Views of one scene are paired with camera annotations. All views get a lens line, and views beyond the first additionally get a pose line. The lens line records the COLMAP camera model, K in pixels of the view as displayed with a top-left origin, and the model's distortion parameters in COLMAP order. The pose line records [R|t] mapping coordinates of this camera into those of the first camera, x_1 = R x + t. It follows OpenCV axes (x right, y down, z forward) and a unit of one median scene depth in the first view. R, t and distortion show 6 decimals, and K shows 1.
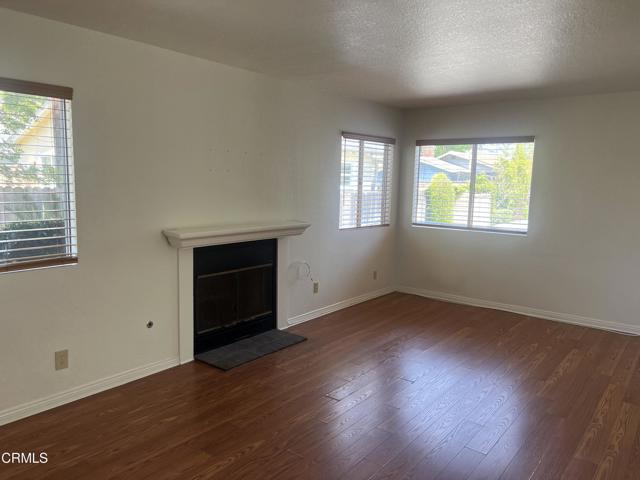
lens RADIAL K [[486.6, 0, 320.0], [0, 486.6, 240.0], [0, 0, 1]] dist [0.114908, -0.155796]
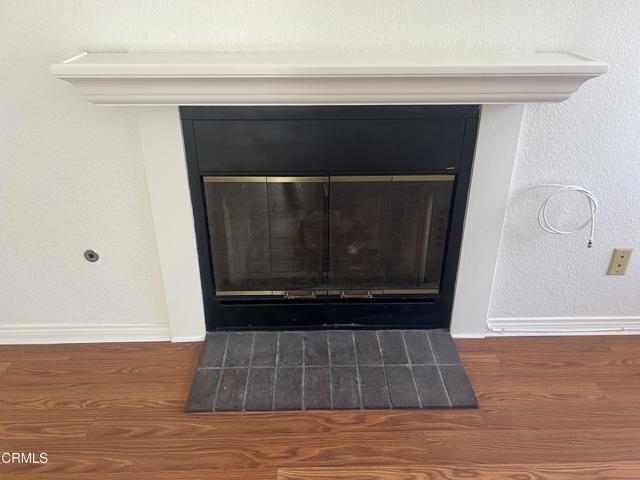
lens RADIAL K [[486.6, 0, 320.0], [0, 486.6, 240.0], [0, 0, 1]] dist [0.114908, -0.155796]
pose [[0.635169, 0.326709, -0.699872, 0.111284], [-0.081219, 0.929361, 0.360127, -0.031131], [0.768091, -0.171898, 0.616837, 0.697106]]
